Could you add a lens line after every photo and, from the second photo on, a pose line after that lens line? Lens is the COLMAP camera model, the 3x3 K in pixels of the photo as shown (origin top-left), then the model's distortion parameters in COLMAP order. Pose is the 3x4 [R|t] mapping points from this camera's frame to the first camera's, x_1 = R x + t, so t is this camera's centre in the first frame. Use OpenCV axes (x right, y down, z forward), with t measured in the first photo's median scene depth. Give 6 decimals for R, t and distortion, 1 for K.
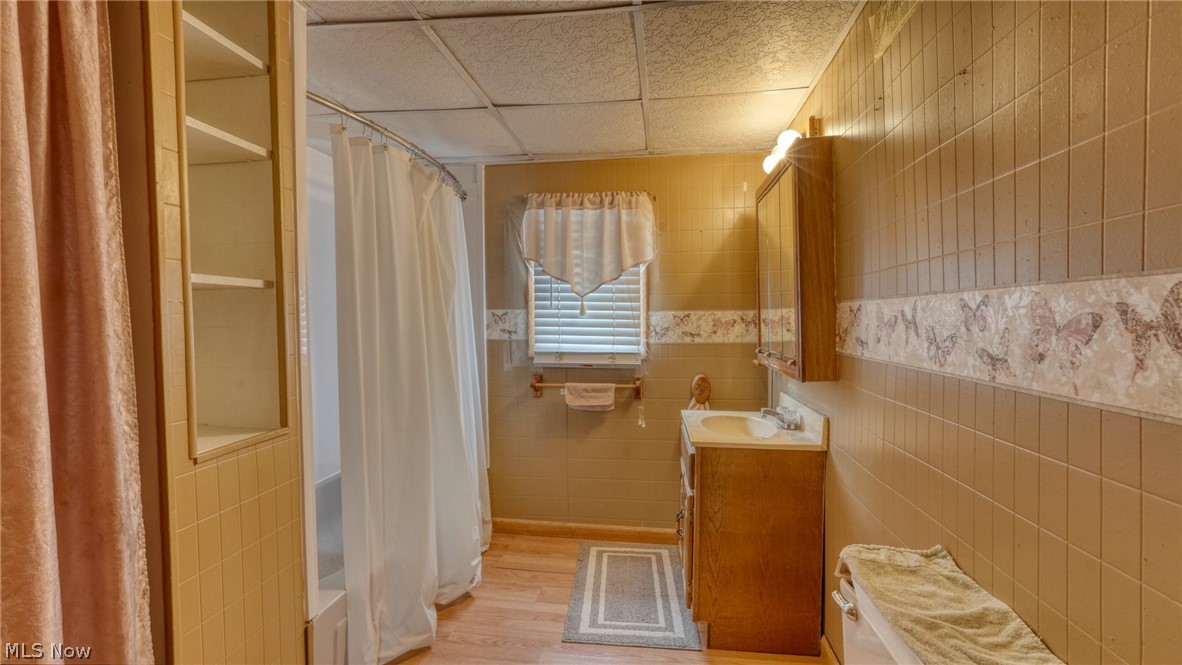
lens RADIAL K [[513.9, 0, 587.9], [0, 513.9, 335.4], [0, 0, 1]] dist [-0.028704, 0.012116]
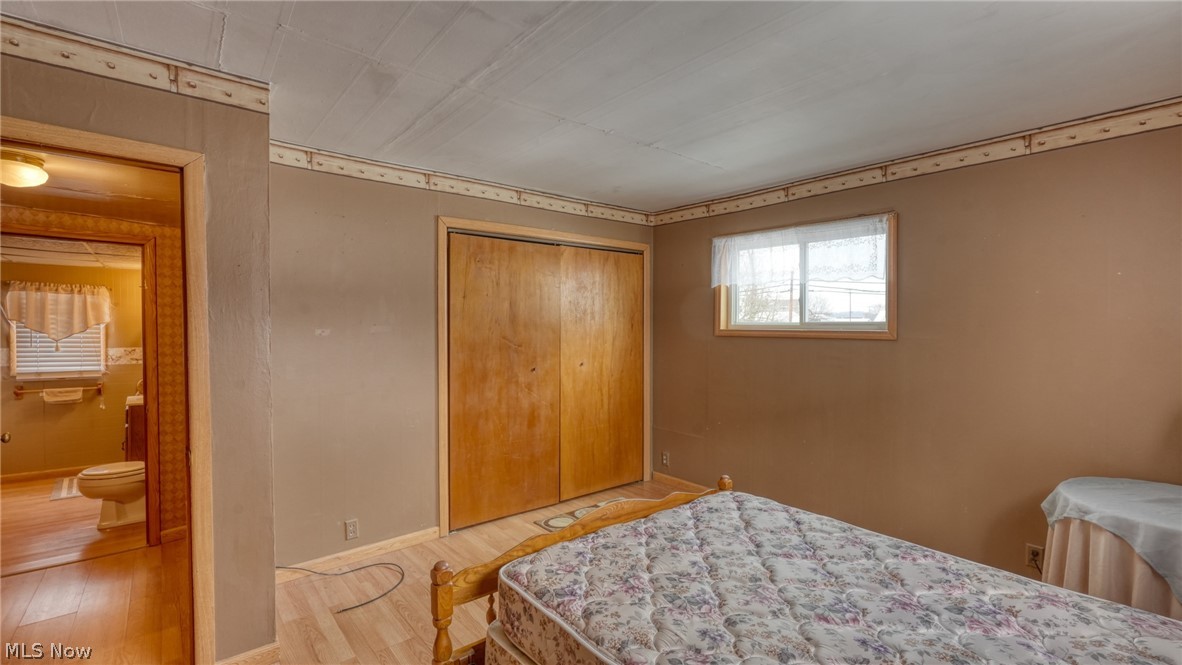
lens RADIAL K [[513.9, 0, 587.9], [0, 513.9, 335.4], [0, 0, 1]] dist [-0.028704, 0.012116]
pose [[0.661679, -0.002854, 0.749782, -0.107904], [0.006625, 0.999976, -0.002041, -0.078659], [-0.749758, 0.006318, 0.661682, -1.583301]]
